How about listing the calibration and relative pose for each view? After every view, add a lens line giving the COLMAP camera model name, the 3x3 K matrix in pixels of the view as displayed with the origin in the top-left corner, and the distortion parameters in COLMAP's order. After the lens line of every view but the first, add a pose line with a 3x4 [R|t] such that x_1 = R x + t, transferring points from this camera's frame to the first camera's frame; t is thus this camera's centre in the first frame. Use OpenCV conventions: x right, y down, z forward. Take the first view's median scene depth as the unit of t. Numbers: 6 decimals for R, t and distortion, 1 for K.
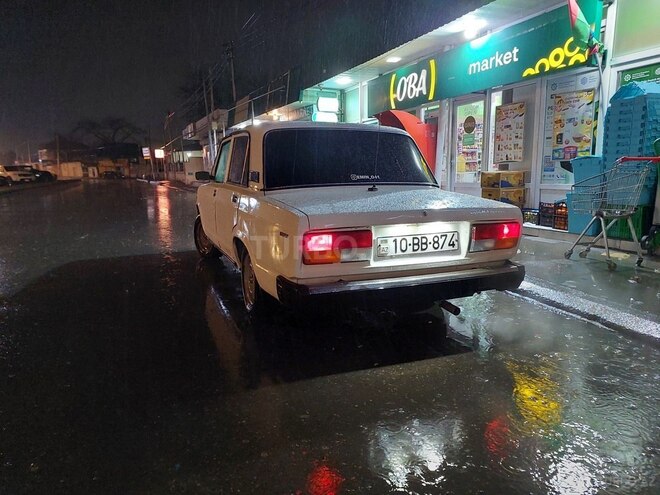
lens RADIAL K [[435.2, 0, 310.7], [0, 435.2, 245.4], [0, 0, 1]] dist [0.136809, -0.000597]
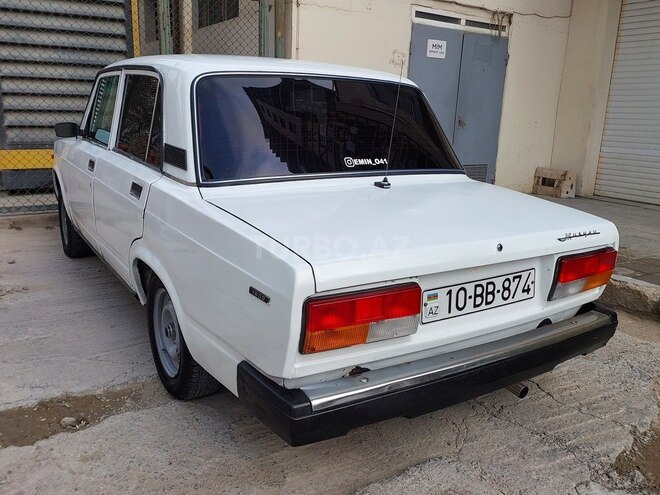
lens RADIAL K [[557.5, 0, 329.4], [0, 557.5, 232.6], [0, 0, 1]] dist [0.085789, -0.002131]
pose [[0.976989, -0.011127, 0.212999, -0.116163], [-0.002445, 0.997988, 0.063350, -0.134239], [-0.213276, -0.062413, 0.974996, 0.311773]]
